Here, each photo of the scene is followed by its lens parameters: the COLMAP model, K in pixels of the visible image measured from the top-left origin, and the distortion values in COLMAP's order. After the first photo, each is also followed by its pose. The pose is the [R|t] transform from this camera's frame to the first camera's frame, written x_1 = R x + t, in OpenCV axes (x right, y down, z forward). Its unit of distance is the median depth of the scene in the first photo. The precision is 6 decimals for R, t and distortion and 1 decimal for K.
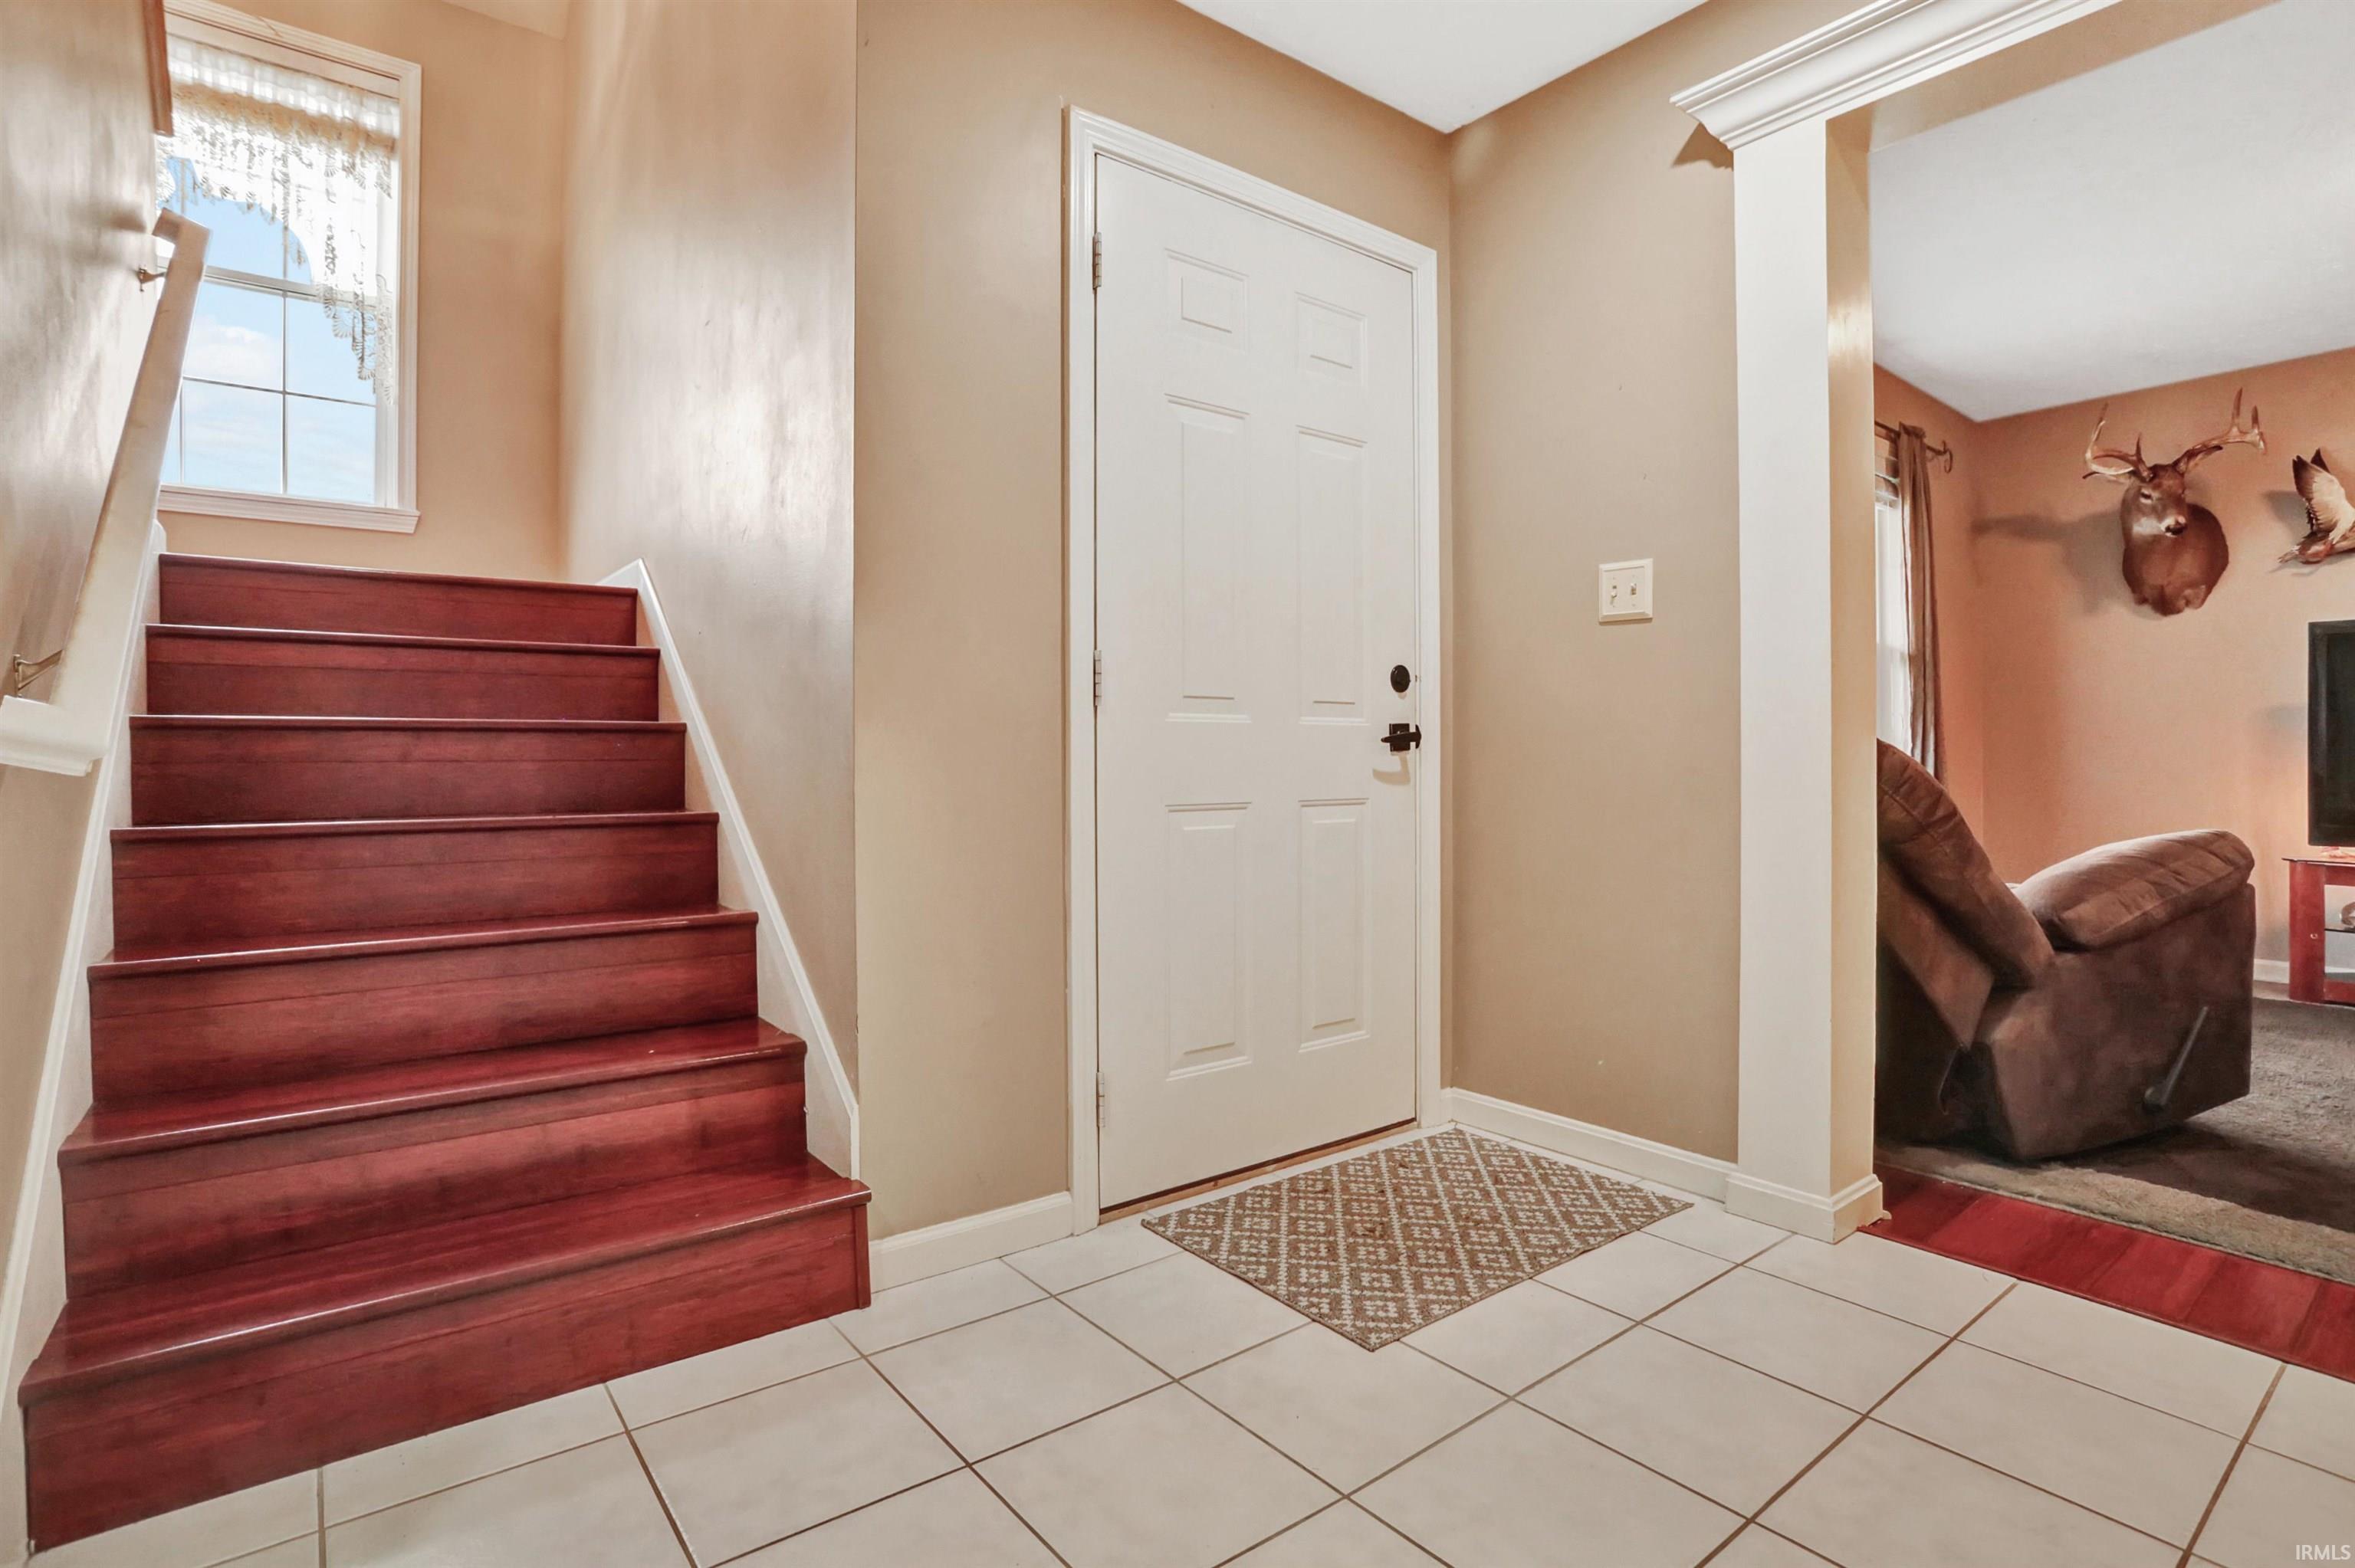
lens RADIAL K [[1141.9, 0, 1163.6], [0, 1141.9, 745.2], [0, 0, 1]] dist [-0.037173, 0.006571]
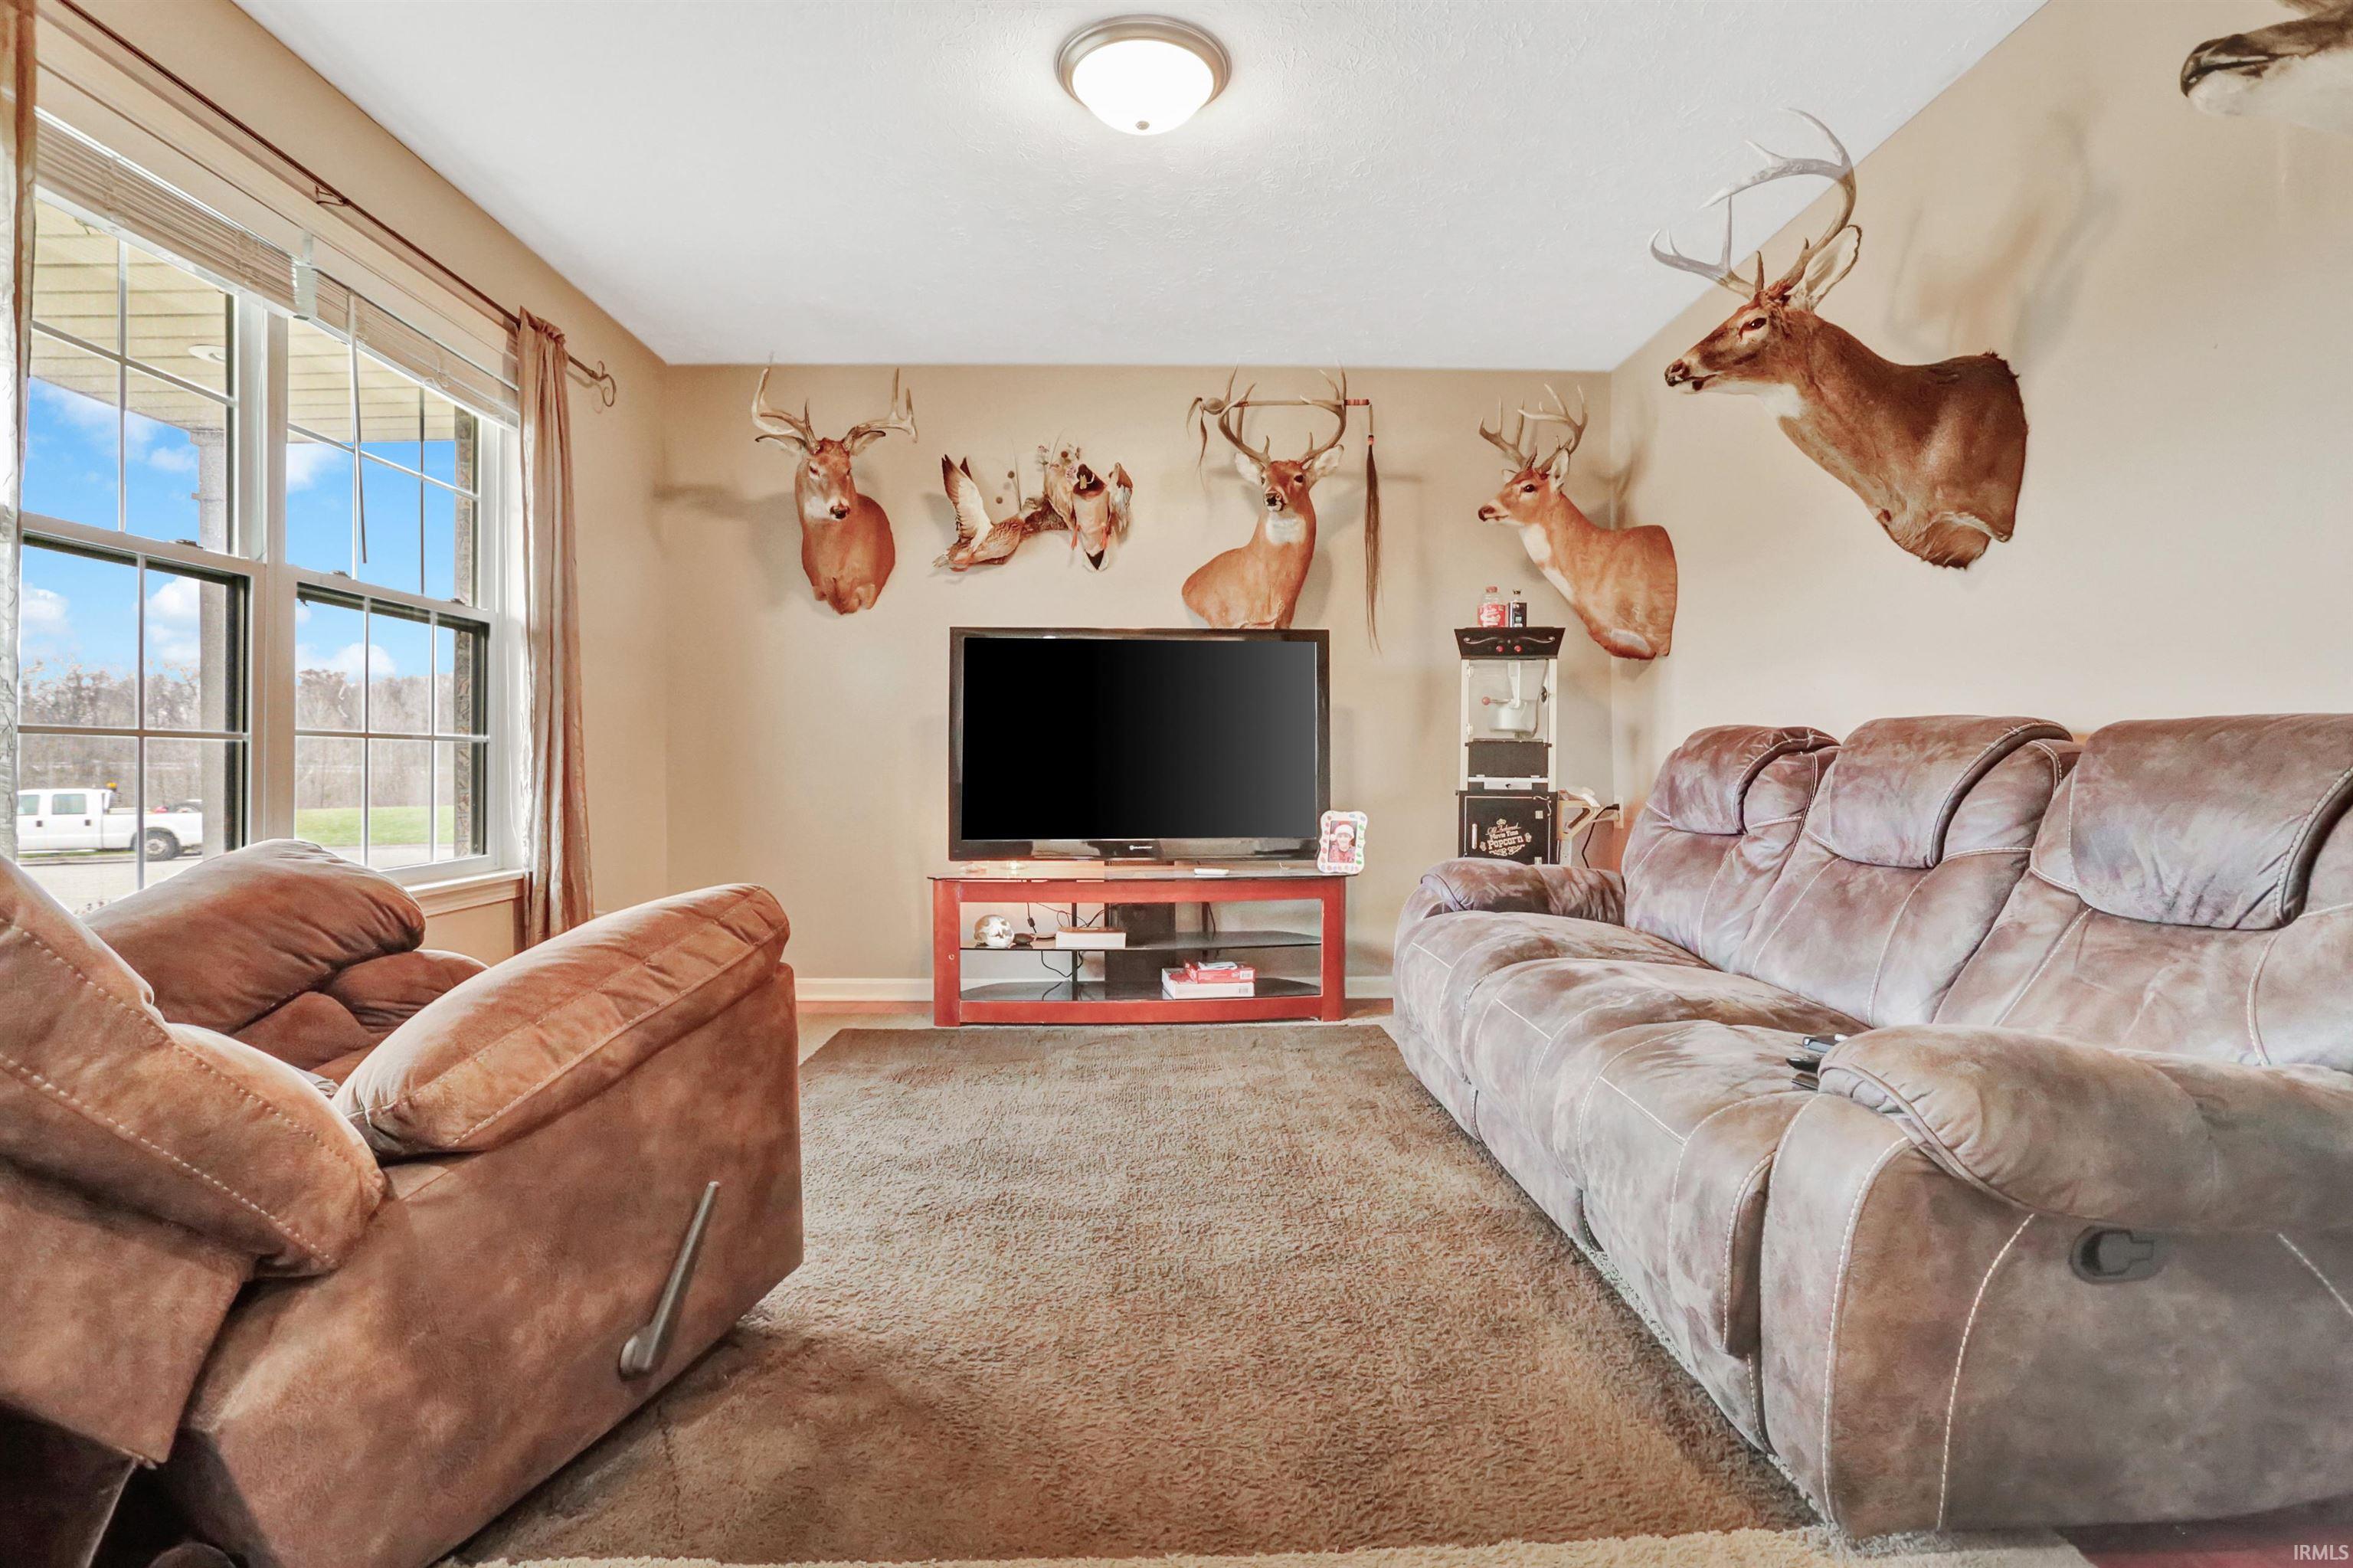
lens RADIAL K [[1141.2, 0, 1176.5], [0, 1141.2, 774.7], [0, 0, 1]] dist [-0.037173, 0.006571]
pose [[0.592173, -0.011297, 0.805732, 0.337845], [-0.000910, 0.999892, 0.014688, 0.001721], [-0.805810, -0.009431, 0.592099, 0.243802]]
